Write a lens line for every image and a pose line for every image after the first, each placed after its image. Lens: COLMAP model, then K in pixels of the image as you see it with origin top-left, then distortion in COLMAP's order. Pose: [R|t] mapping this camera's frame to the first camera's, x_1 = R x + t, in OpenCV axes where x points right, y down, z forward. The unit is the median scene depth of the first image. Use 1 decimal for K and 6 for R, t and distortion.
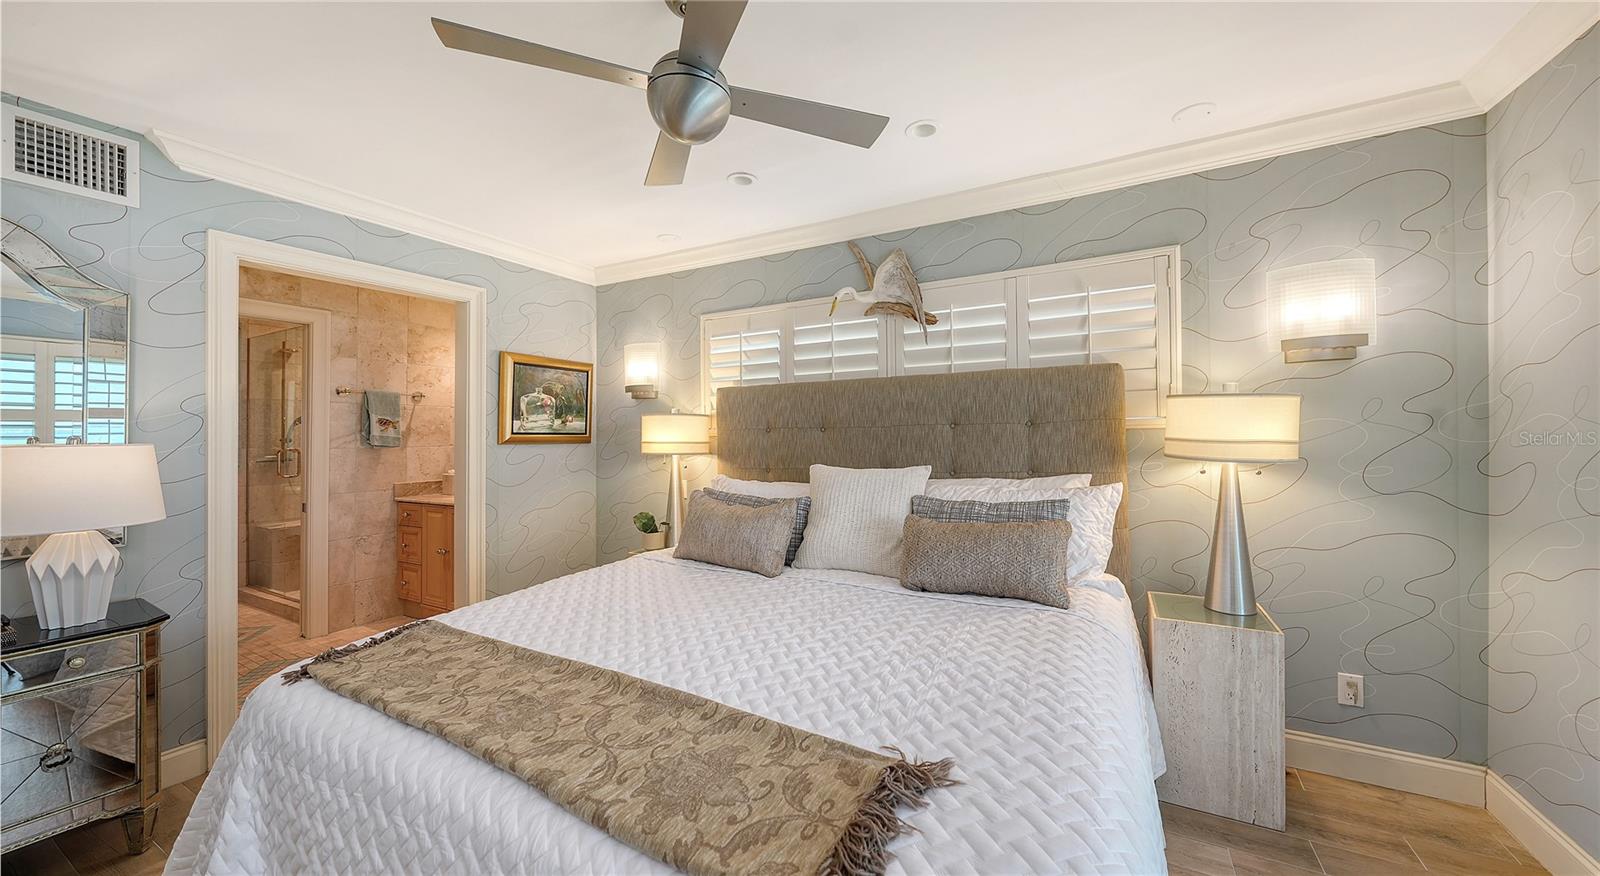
lens RADIAL K [[565.4, 0, 802.8], [0, 565.4, 429.2], [0, 0, 1]] dist [-0.002848, -0.000101]
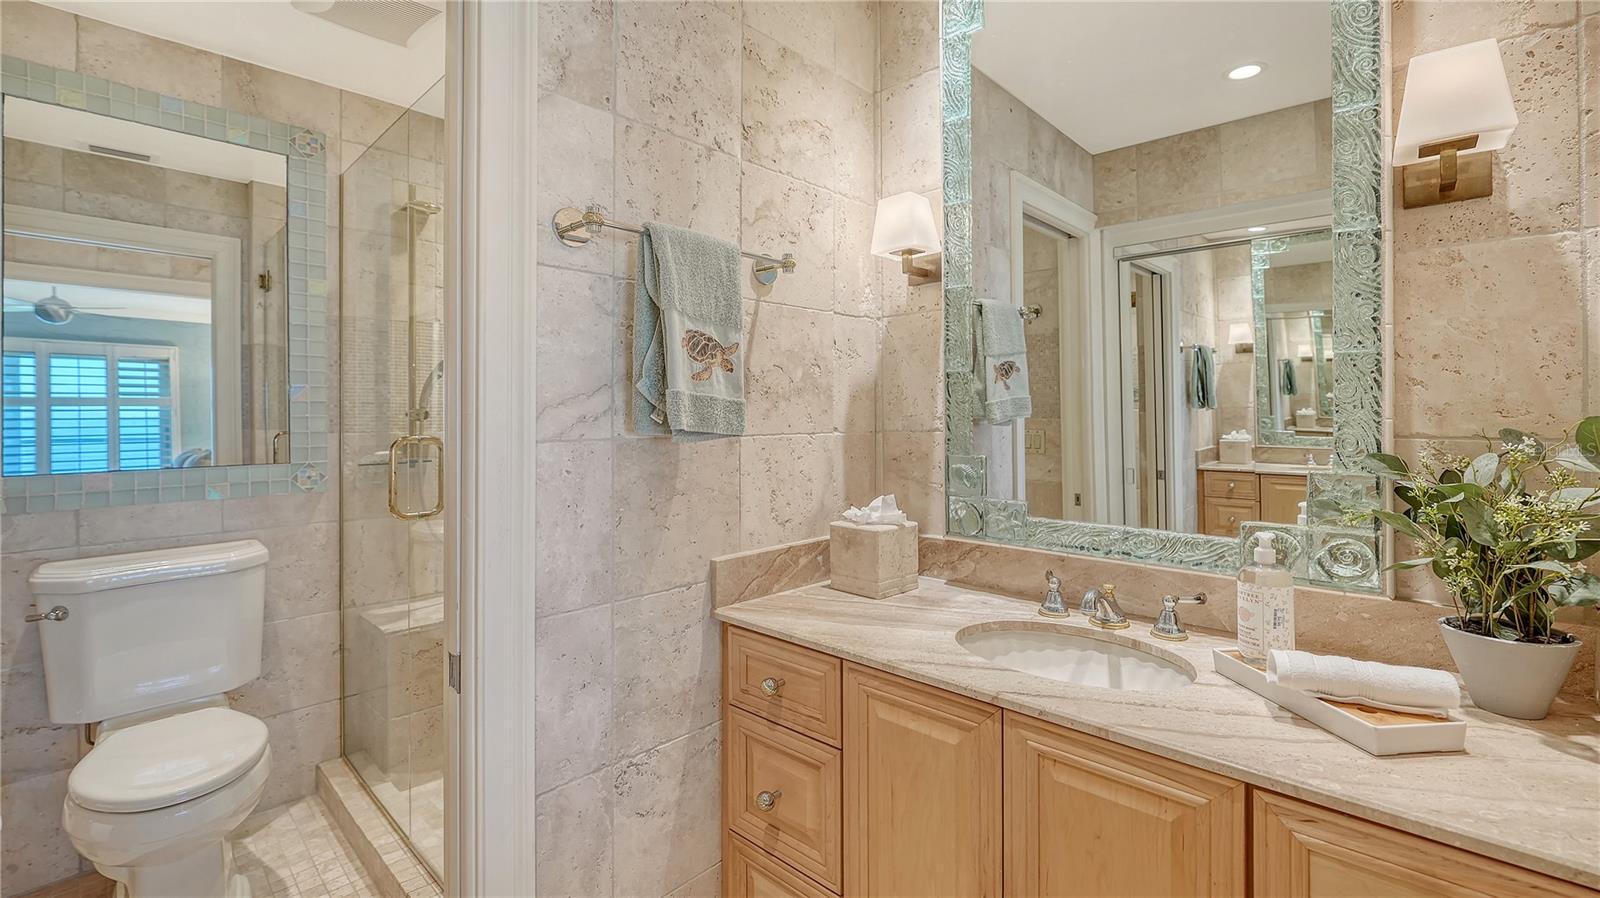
lens RADIAL K [[670.1, 0, 801.2], [0, 670.1, 416.9], [0, 0, 1]] dist [0.001481, 0.000181]
pose [[0.969834, 0.002973, -0.243748, -0.592012], [0.000273, 0.999912, 0.013279, 0.016826], [0.243766, -0.012945, 0.969748, 0.670362]]
